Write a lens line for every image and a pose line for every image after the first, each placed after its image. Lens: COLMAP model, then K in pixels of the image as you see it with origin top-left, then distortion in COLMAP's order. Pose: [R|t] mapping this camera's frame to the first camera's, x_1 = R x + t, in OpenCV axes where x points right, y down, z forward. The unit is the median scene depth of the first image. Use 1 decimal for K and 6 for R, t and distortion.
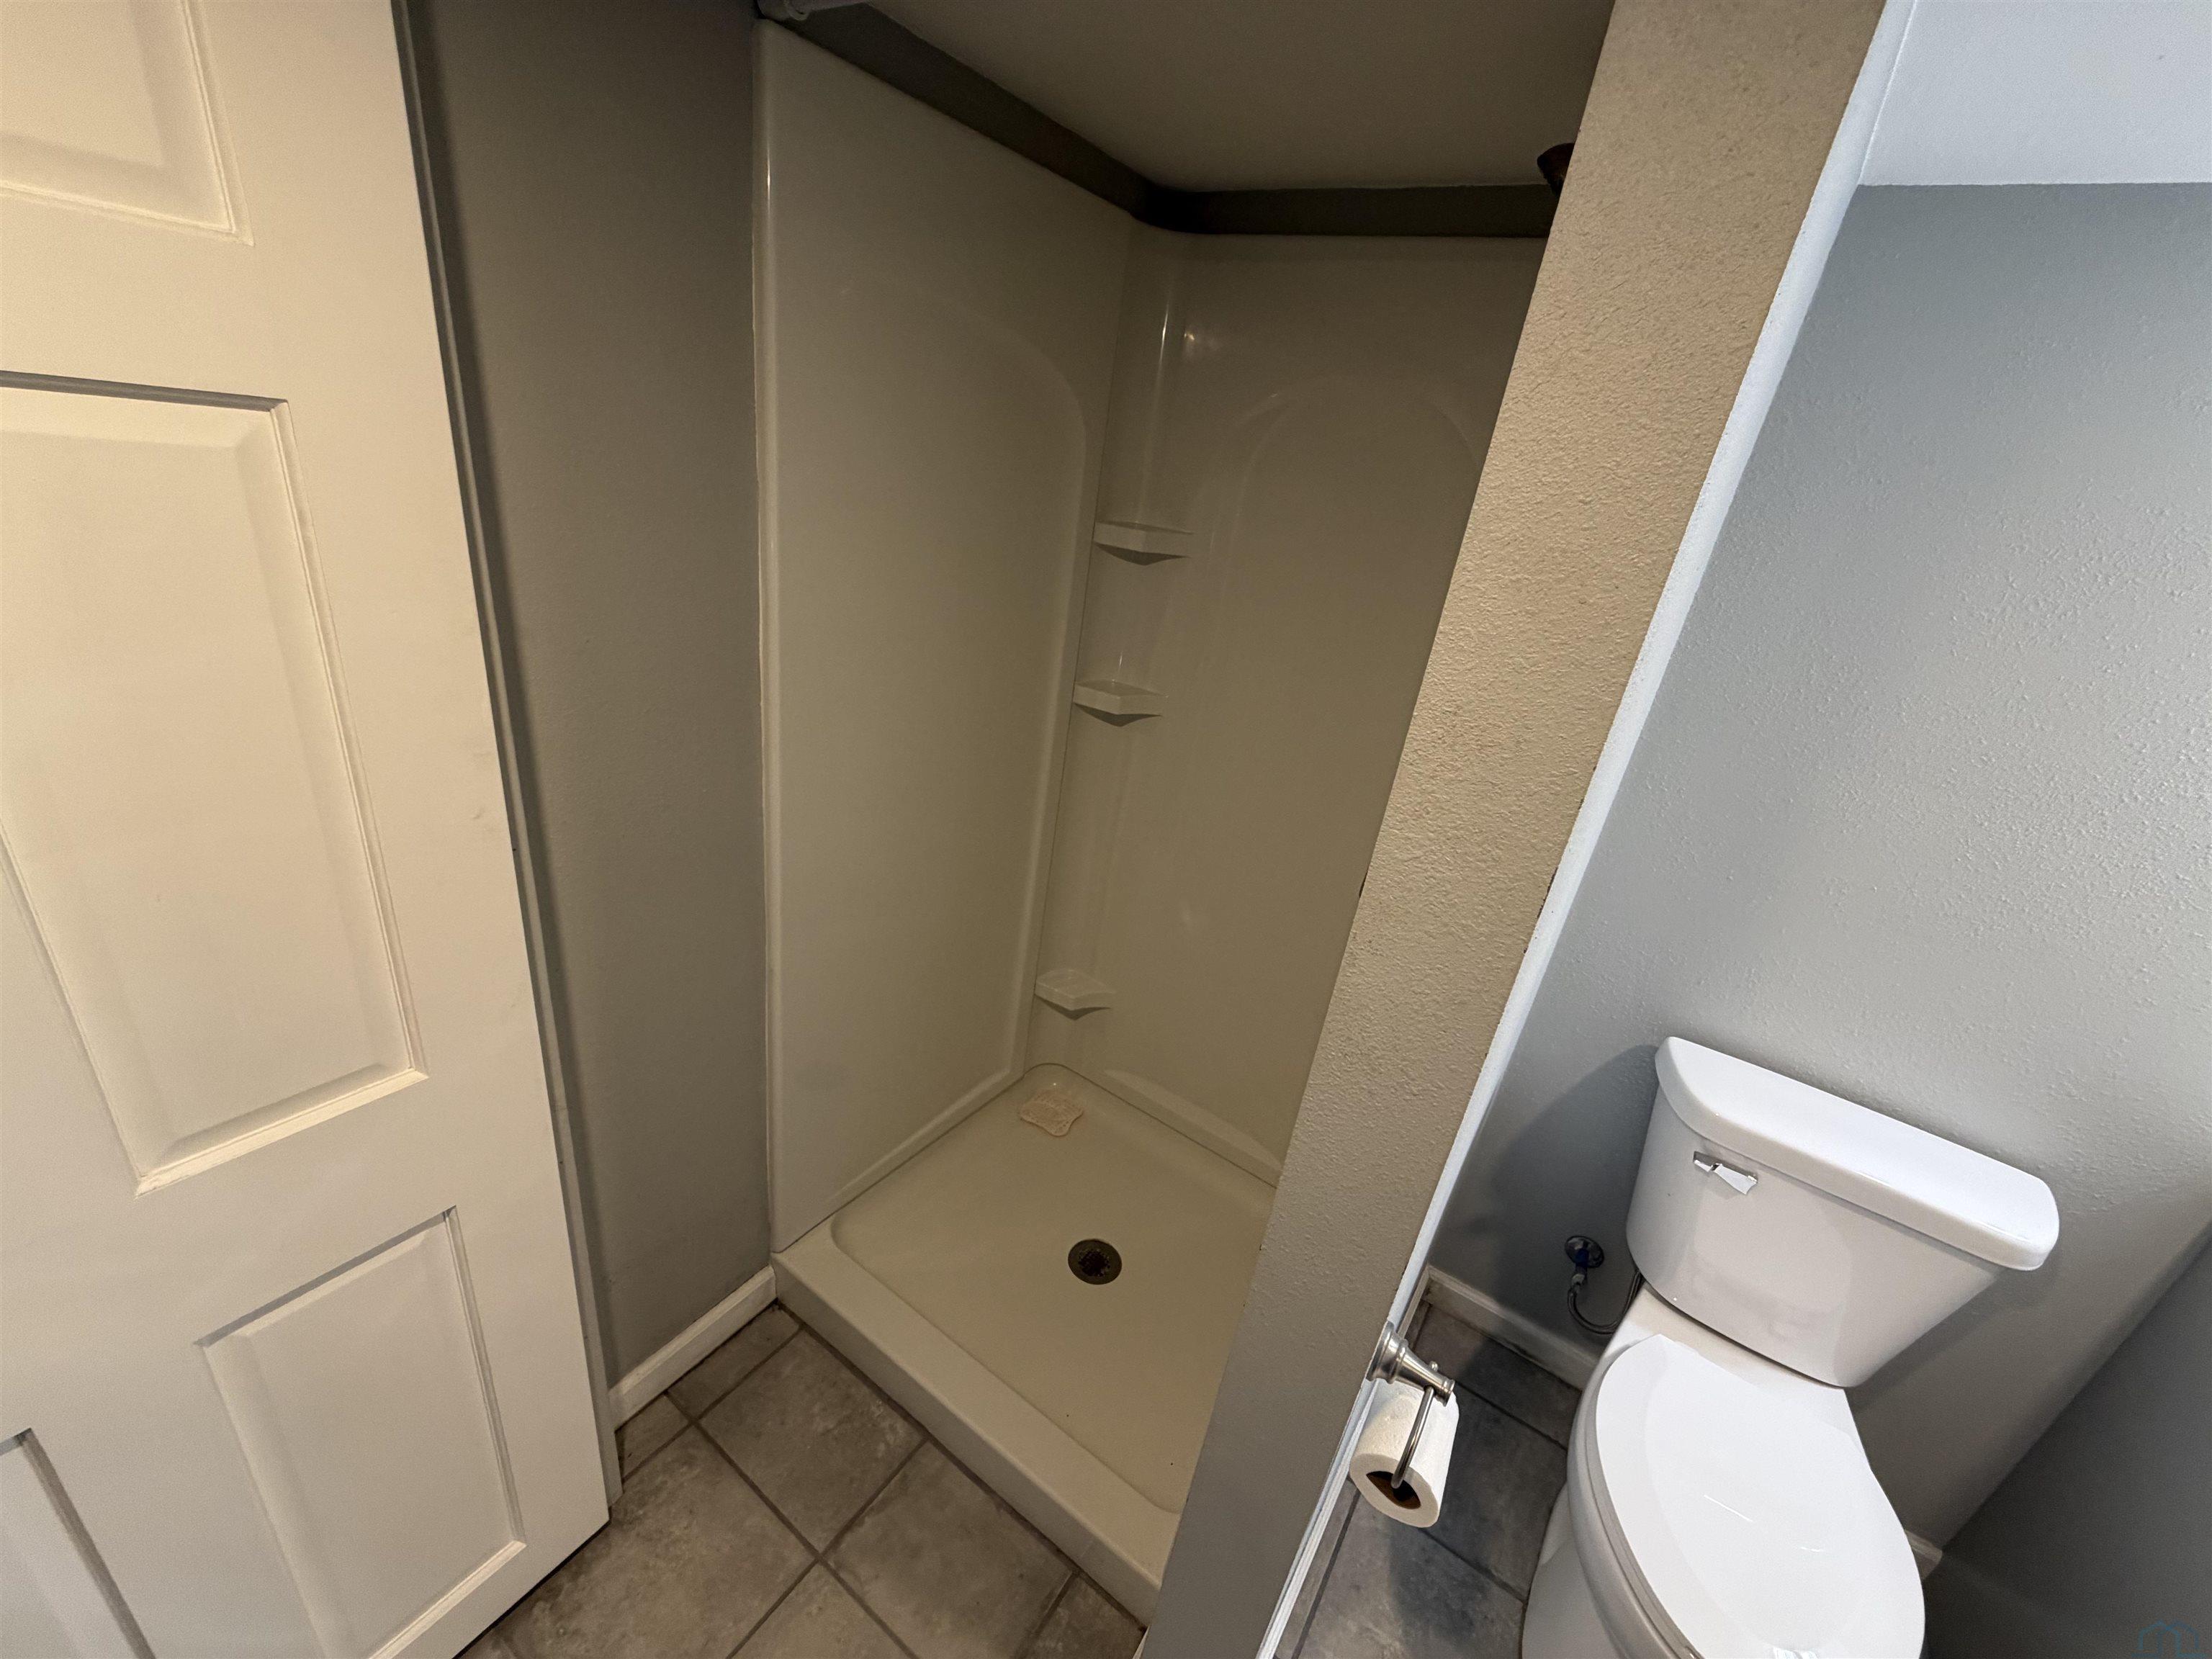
lens RADIAL K [[889.5, 0, 1104.8], [0, 889.5, 835.6], [0, 0, 1]] dist [-0.002639, -0.000185]
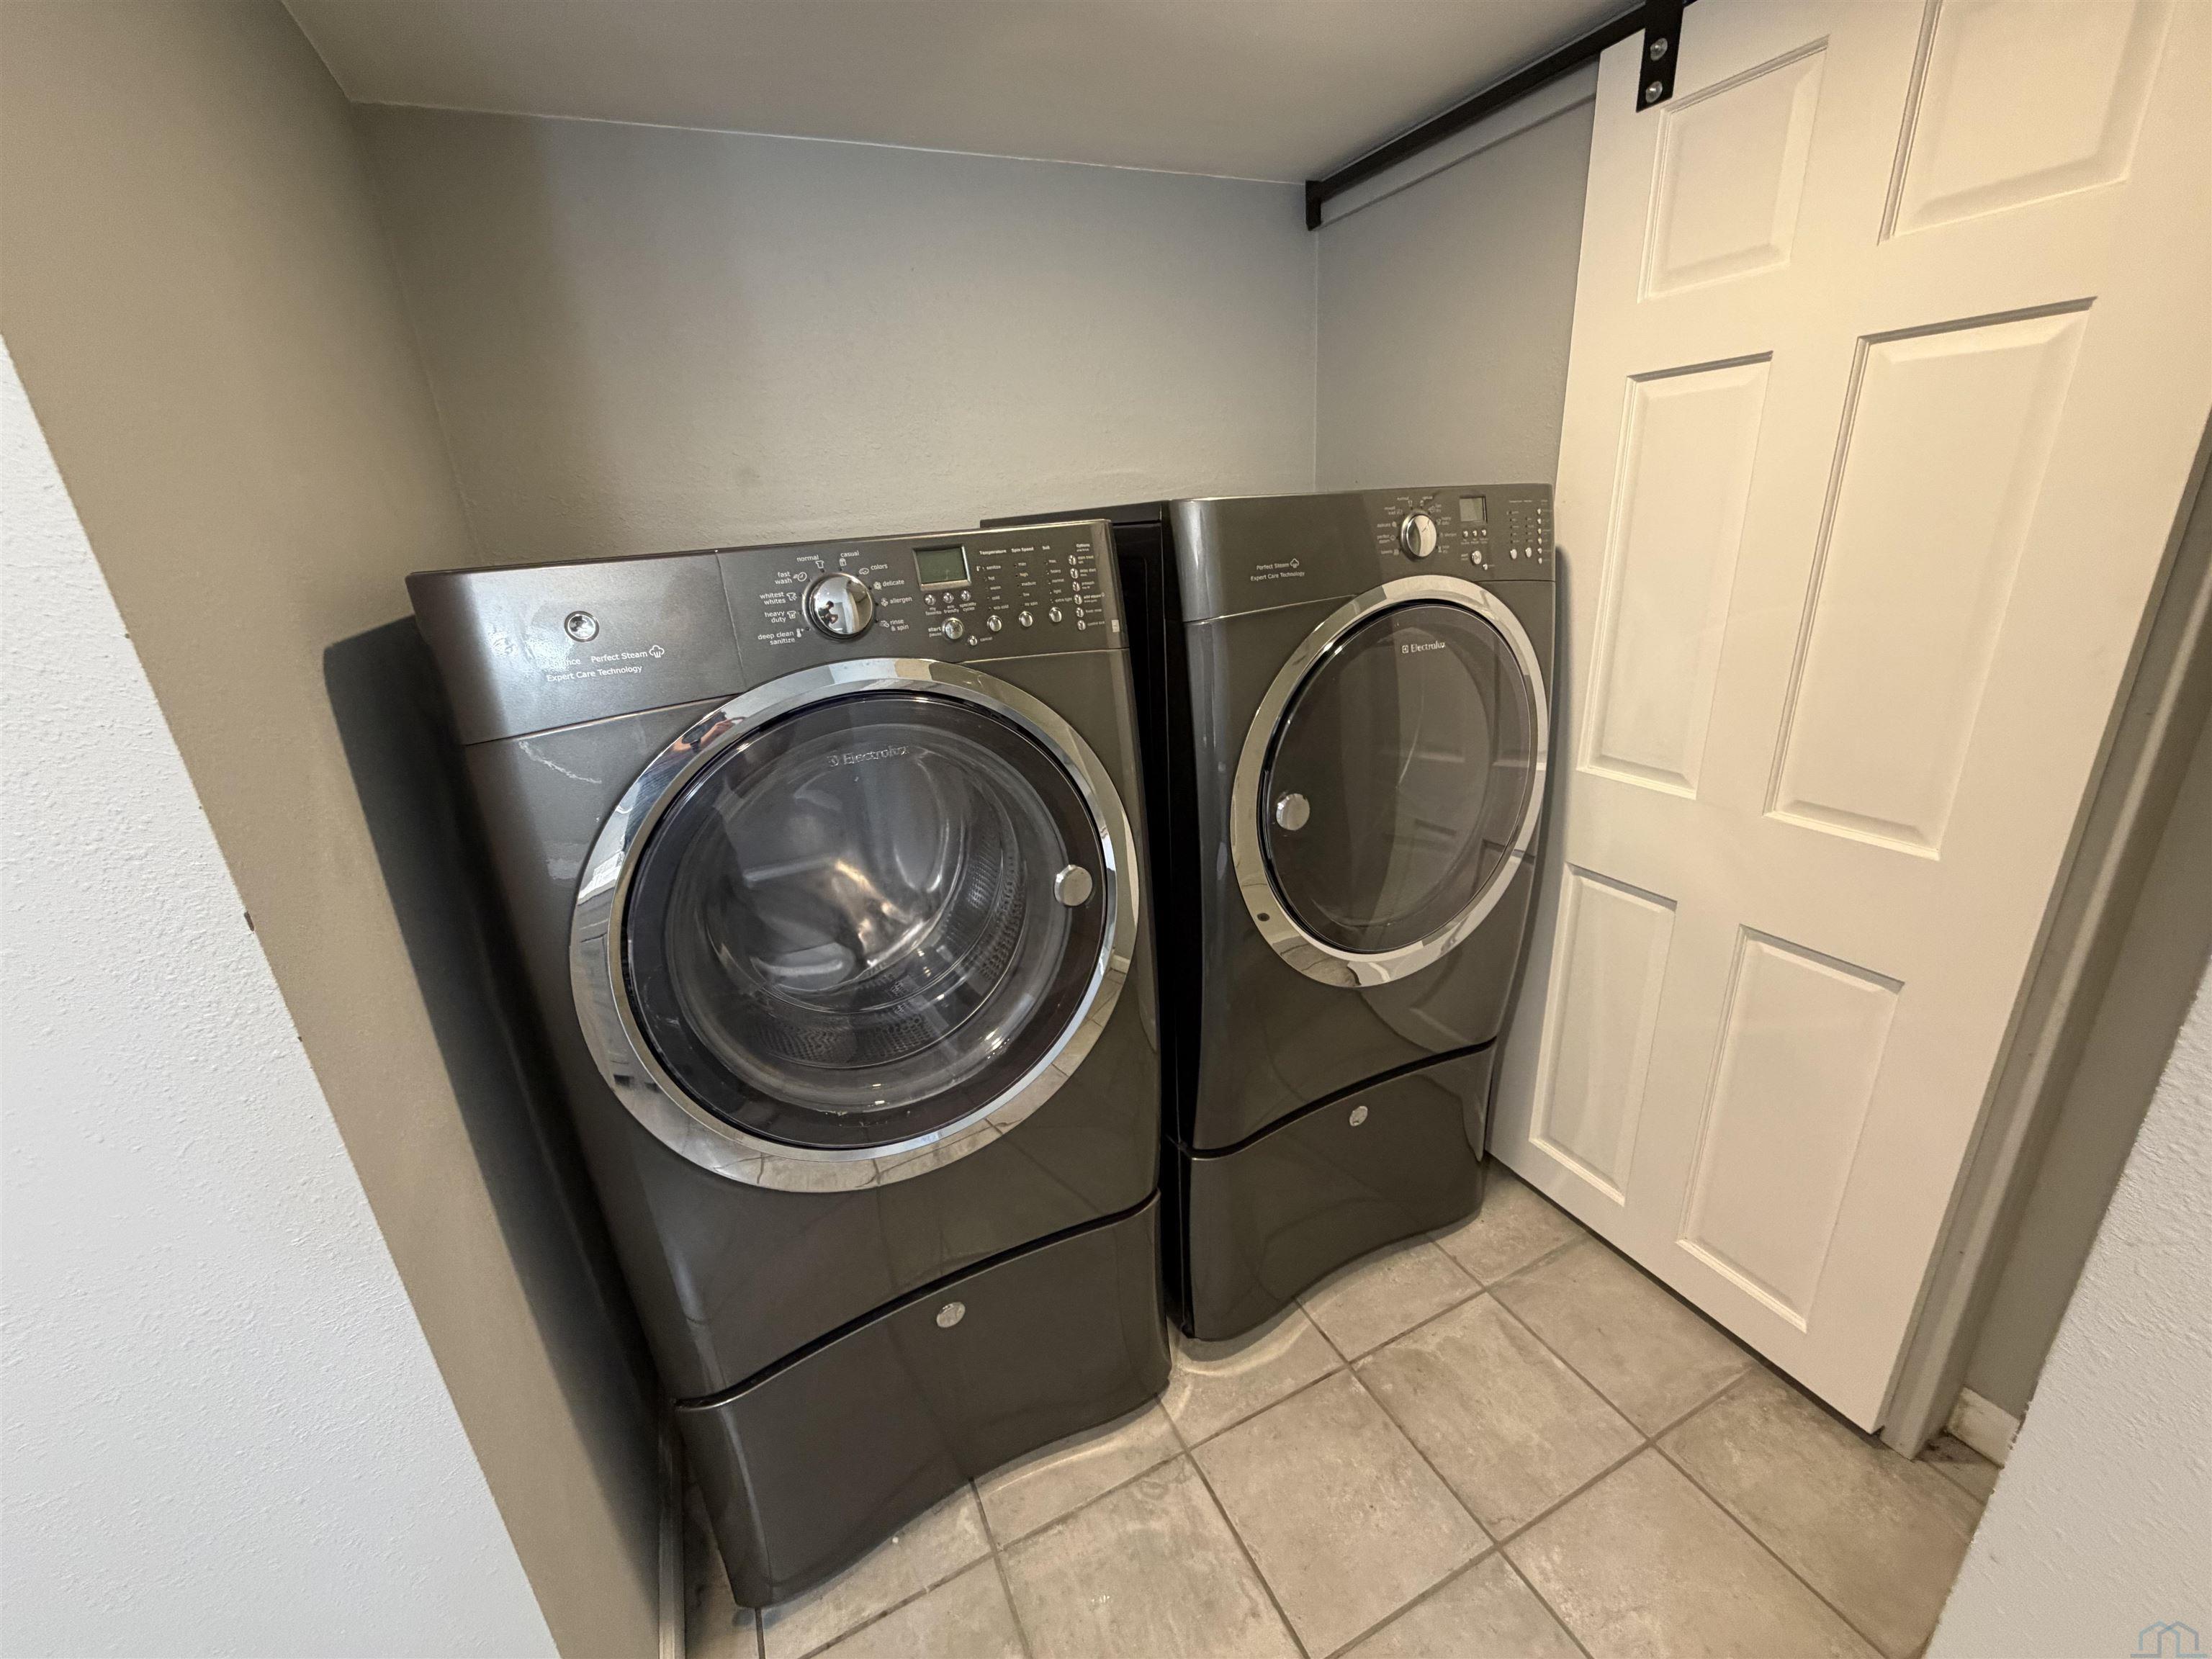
lens RADIAL K [[889.5, 0, 1104.8], [0, 889.5, 835.6], [0, 0, 1]] dist [-0.002639, -0.000185]
pose [[-0.511463, 0.196140, -0.836621, 0.887202], [-0.348757, 0.842427, 0.410712, 0.141775], [0.785349, 0.501842, -0.362466, 0.522288]]
